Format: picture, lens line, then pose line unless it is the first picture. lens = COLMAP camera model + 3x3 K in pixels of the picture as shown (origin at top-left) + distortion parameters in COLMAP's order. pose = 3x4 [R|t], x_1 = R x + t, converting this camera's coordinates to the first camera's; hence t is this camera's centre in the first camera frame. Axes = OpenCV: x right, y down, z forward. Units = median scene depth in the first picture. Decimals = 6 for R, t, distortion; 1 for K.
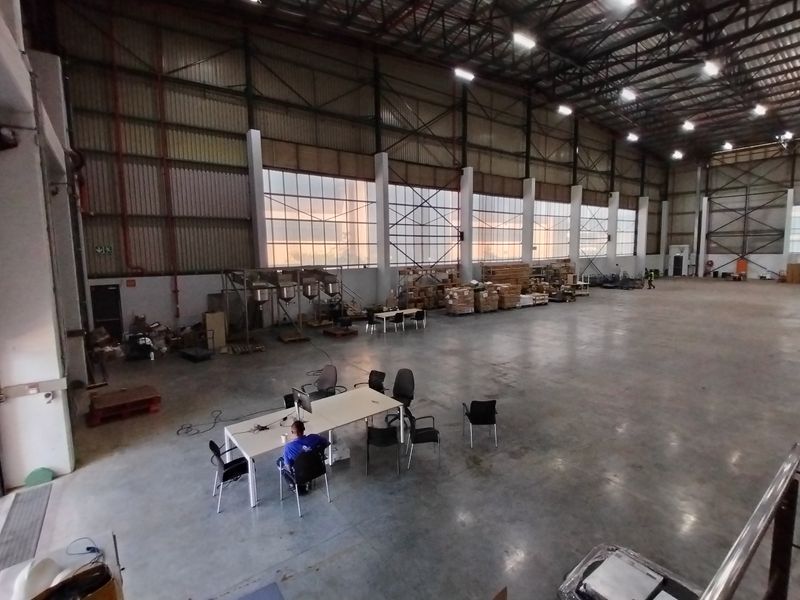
lens RADIAL K [[379.3, 0, 395.9], [0, 379.3, 292.8], [0, 0, 1]] dist [0.054842, -0.051468]
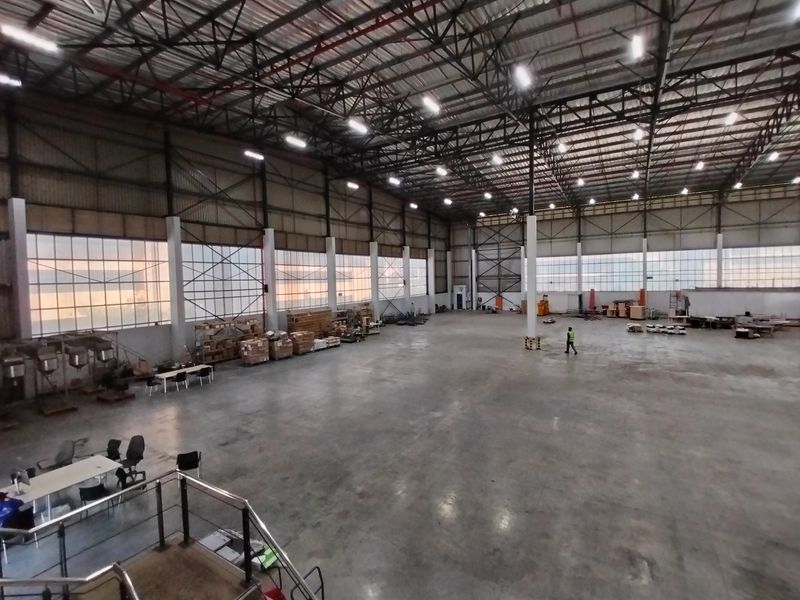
lens RADIAL K [[379.3, 0, 395.9], [0, 379.3, 292.8], [0, 0, 1]] dist [0.054842, -0.051468]
pose [[0.926065, -0.019139, 0.376879, 0.114873], [0.047860, 0.996605, -0.066992, -0.048145], [-0.374317, 0.080076, 0.923837, -0.179358]]
